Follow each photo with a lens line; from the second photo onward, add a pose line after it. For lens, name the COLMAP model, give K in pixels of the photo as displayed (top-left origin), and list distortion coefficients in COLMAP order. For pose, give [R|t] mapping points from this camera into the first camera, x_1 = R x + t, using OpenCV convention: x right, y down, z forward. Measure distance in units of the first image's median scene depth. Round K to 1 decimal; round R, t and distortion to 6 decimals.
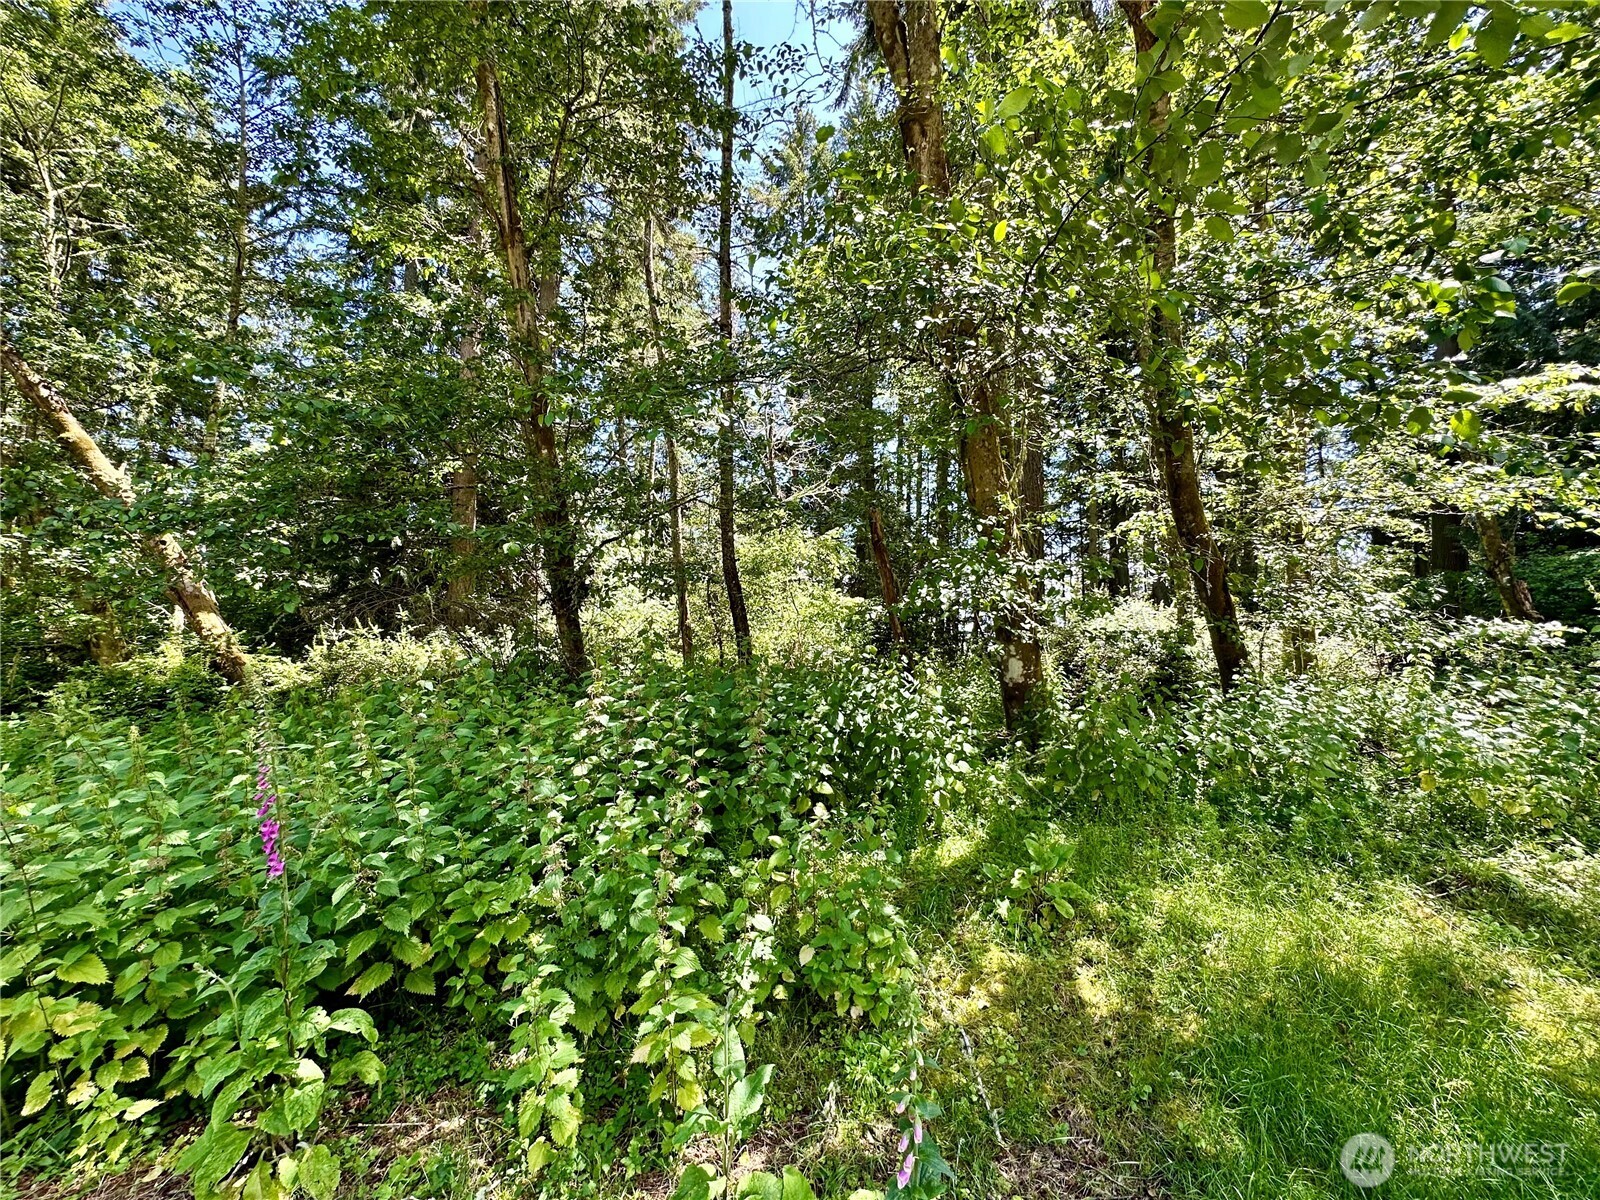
lens RADIAL K [[646.2, 0, 807.5], [0, 646.2, 604.0], [0, 0, 1]] dist [-0.011861, 0.003366]
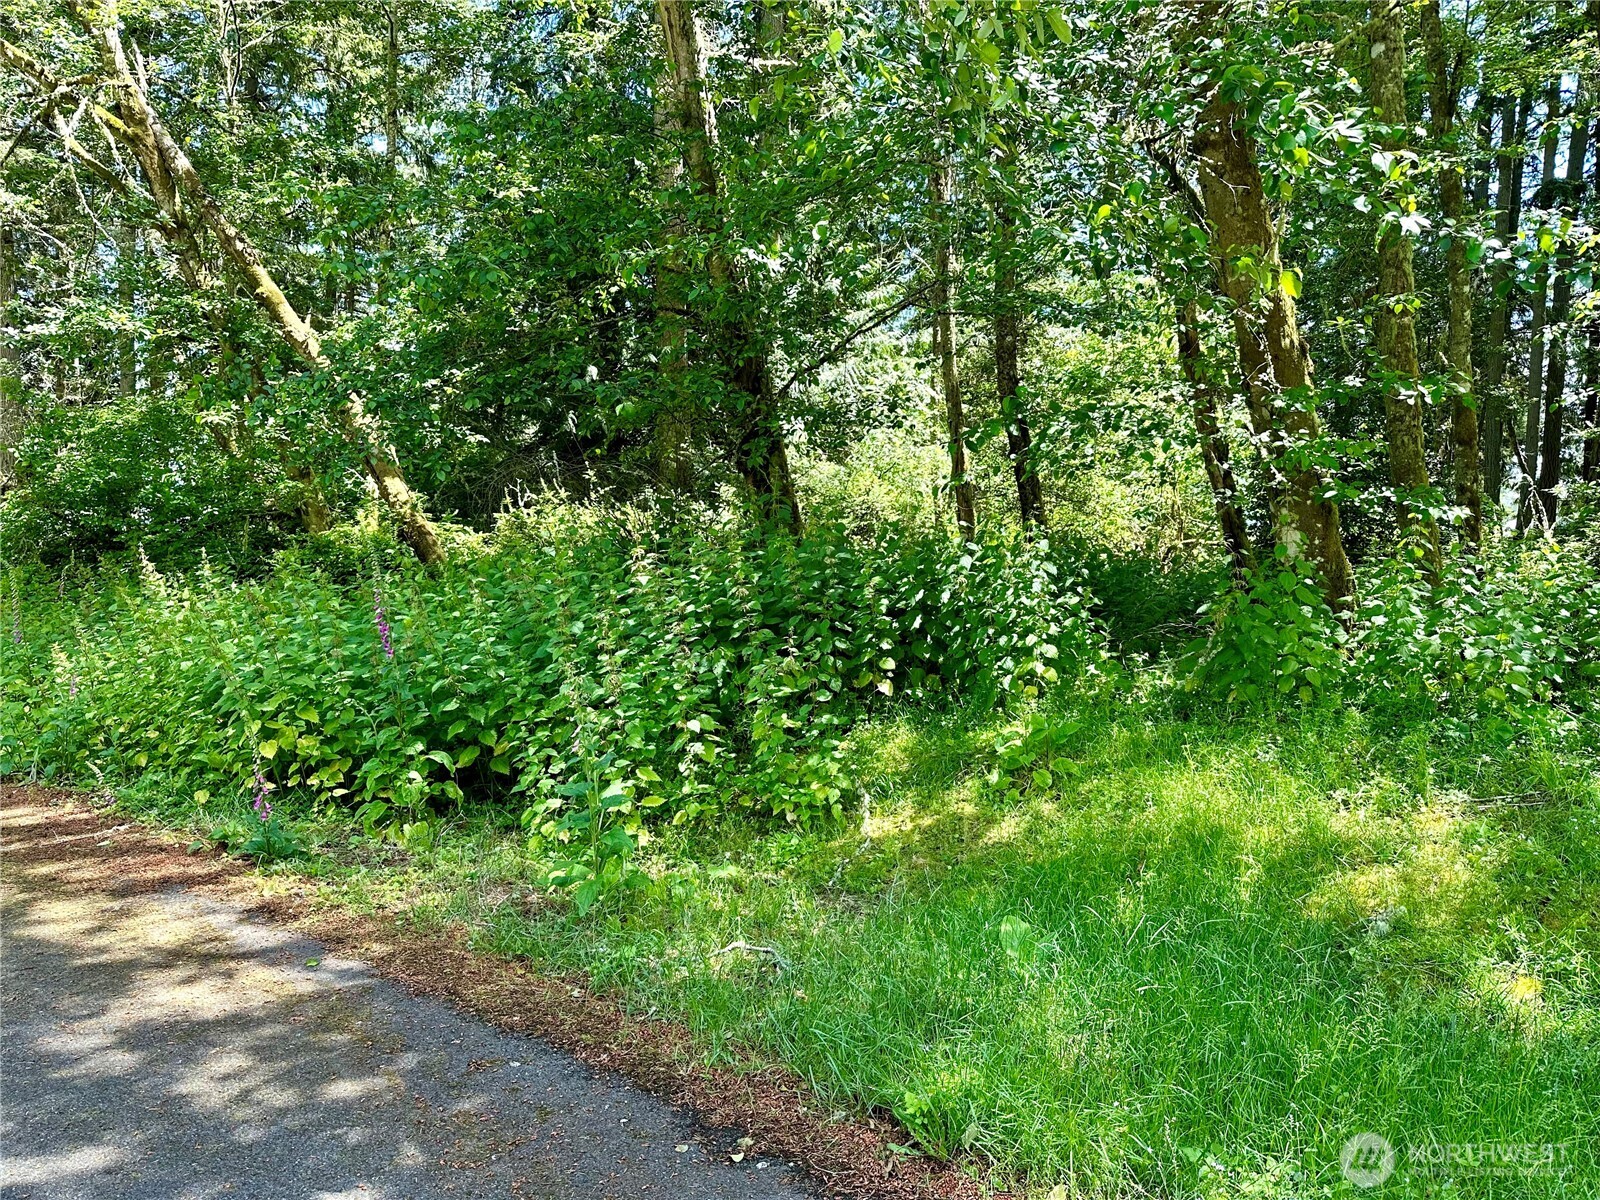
lens RADIAL K [[1117.8, 0, 800.0], [0, 1117.8, 600.0], [0, 0, 1]] dist [0.075931, -0.099409]
pose [[0.909161, 0.030286, -0.415342, 0.260615], [0.029127, 0.990285, 0.135969, -0.014101], [0.415425, -0.135715, 0.899446, -0.224771]]
